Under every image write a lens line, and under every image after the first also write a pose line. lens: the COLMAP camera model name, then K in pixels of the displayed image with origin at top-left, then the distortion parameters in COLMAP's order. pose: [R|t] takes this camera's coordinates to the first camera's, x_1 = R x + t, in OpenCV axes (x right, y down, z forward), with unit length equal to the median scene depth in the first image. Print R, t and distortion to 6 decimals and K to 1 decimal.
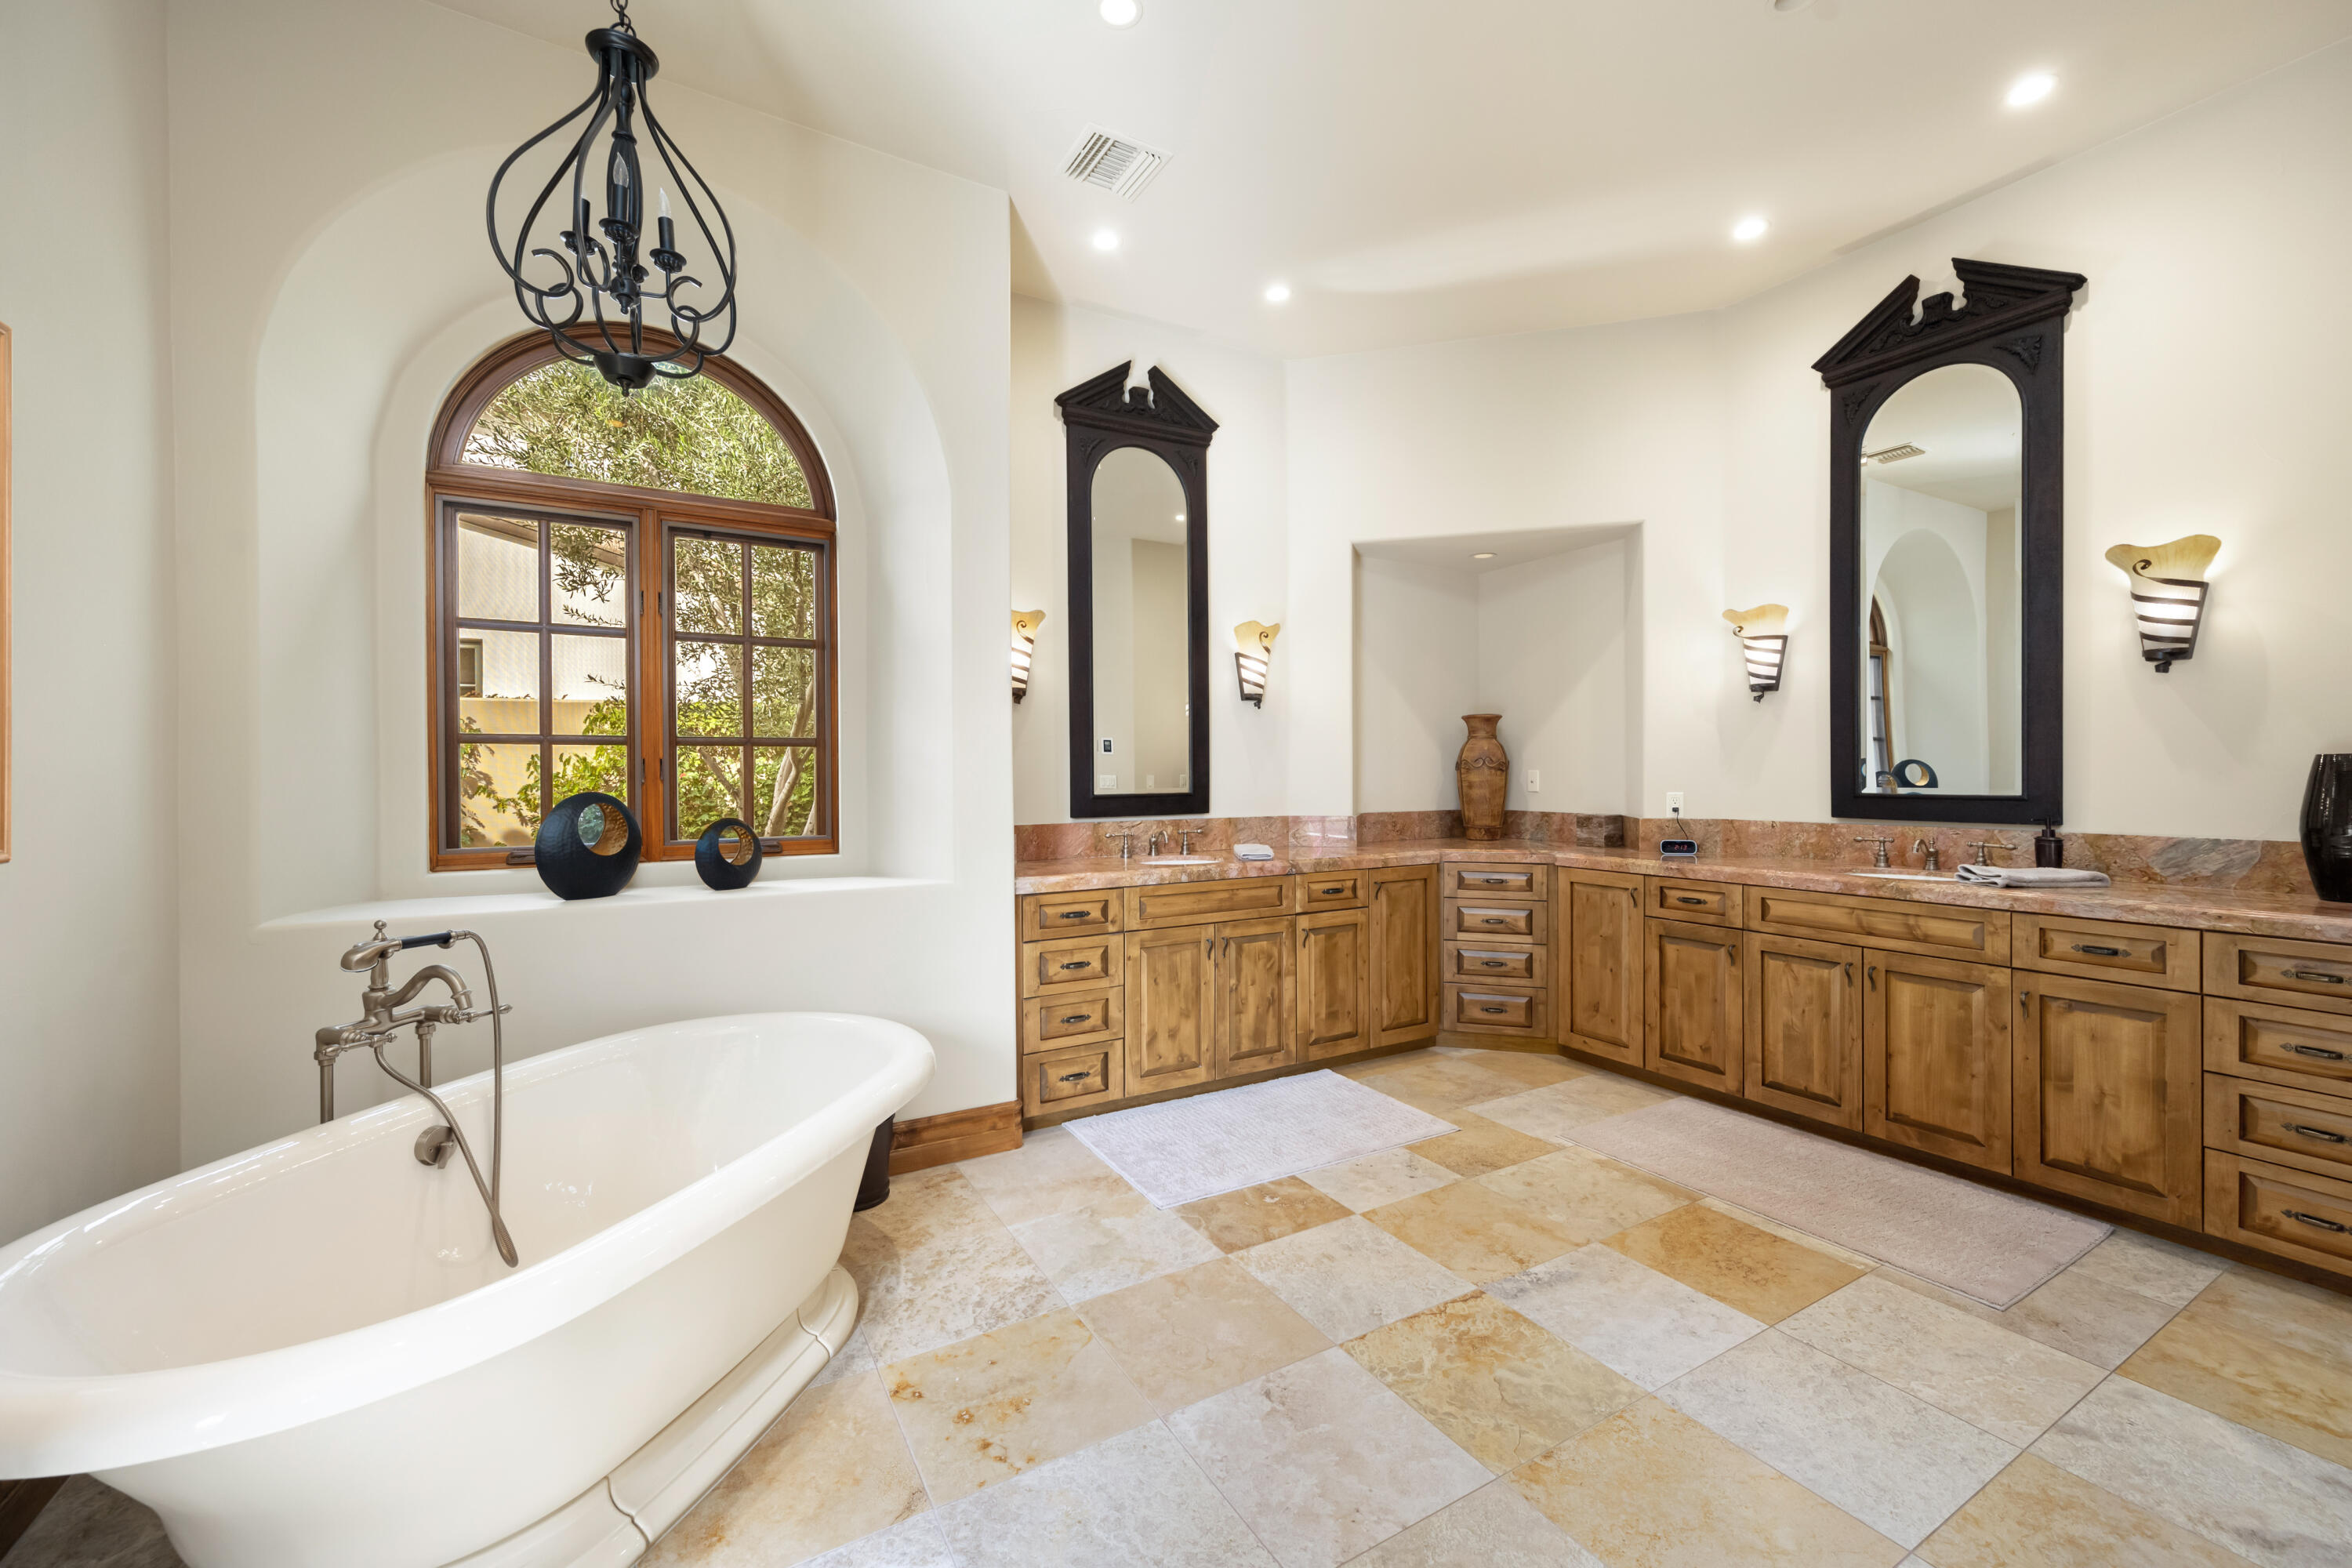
lens RADIAL K [[932.7, 0, 1161.1], [0, 932.7, 775.7], [0, 0, 1]] dist [0.001064, -0.000763]
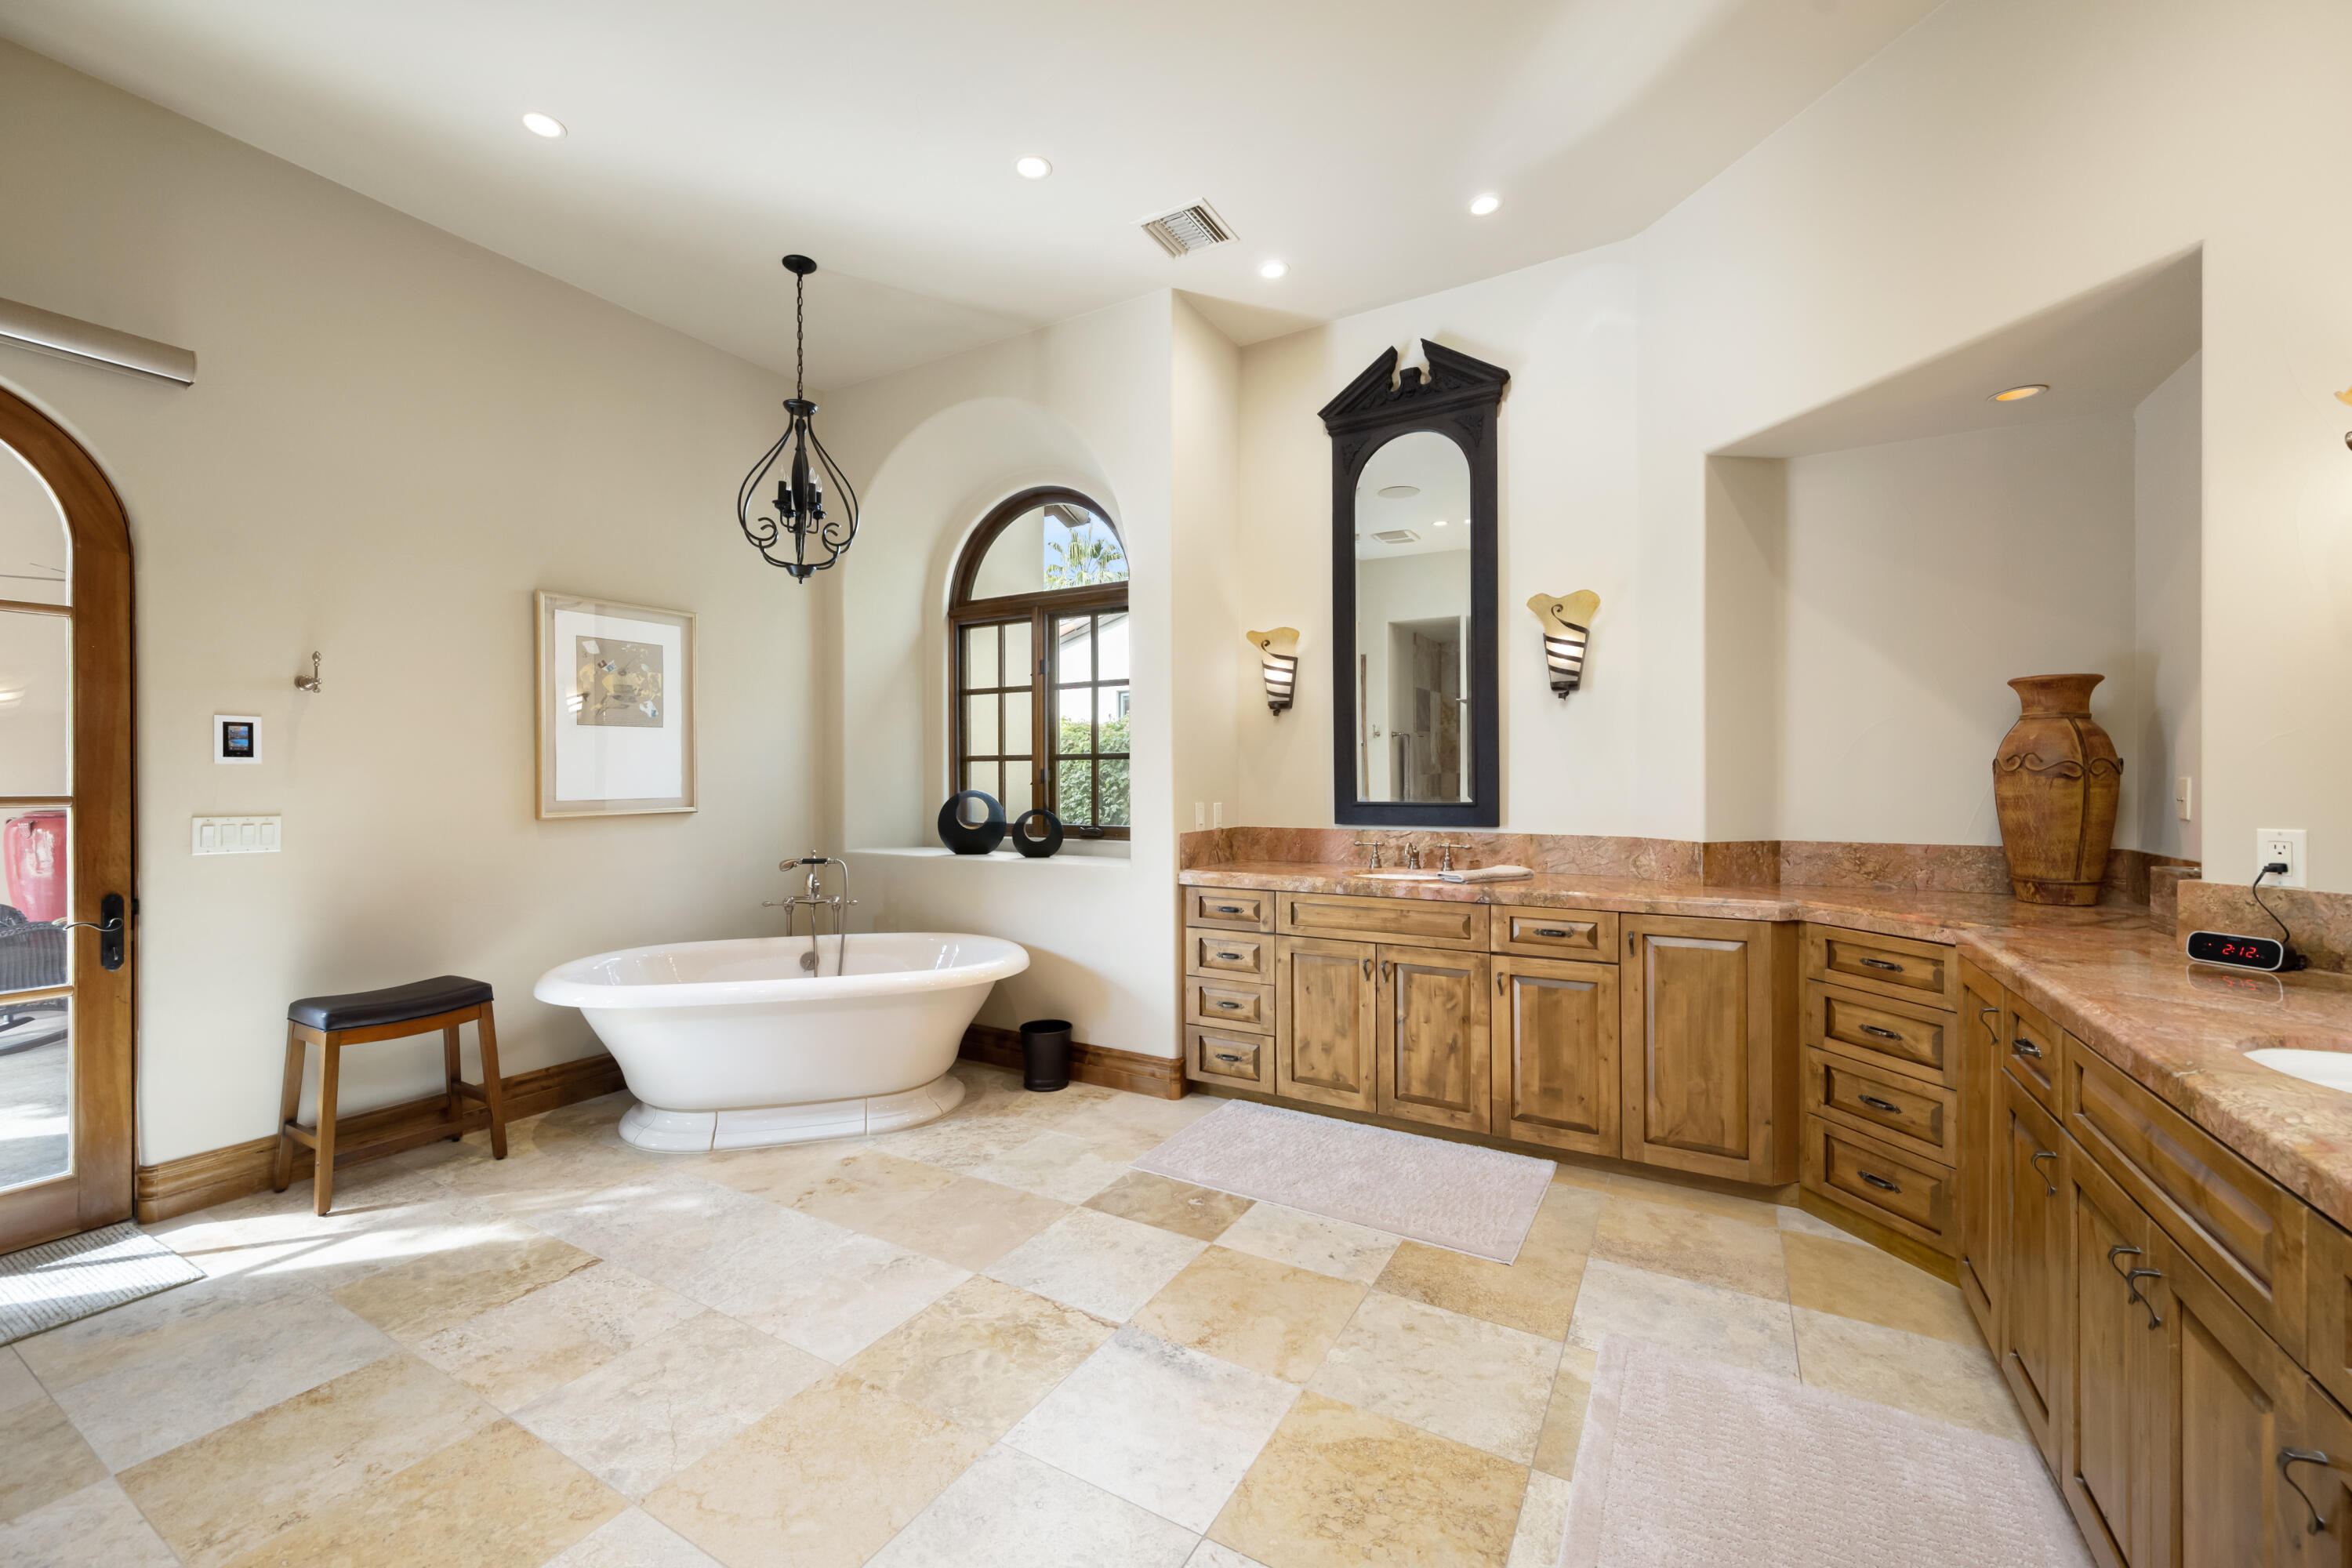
lens RADIAL K [[932.7, 0, 1153.7], [0, 932.7, 783.9], [0, 0, 1]] dist [0.001064, -0.000763]
pose [[0.492043, 0.009885, -0.870515, 0.761886], [-0.002207, 0.999946, 0.010107, -0.008669], [0.870568, -0.003051, 0.492039, 0.360474]]
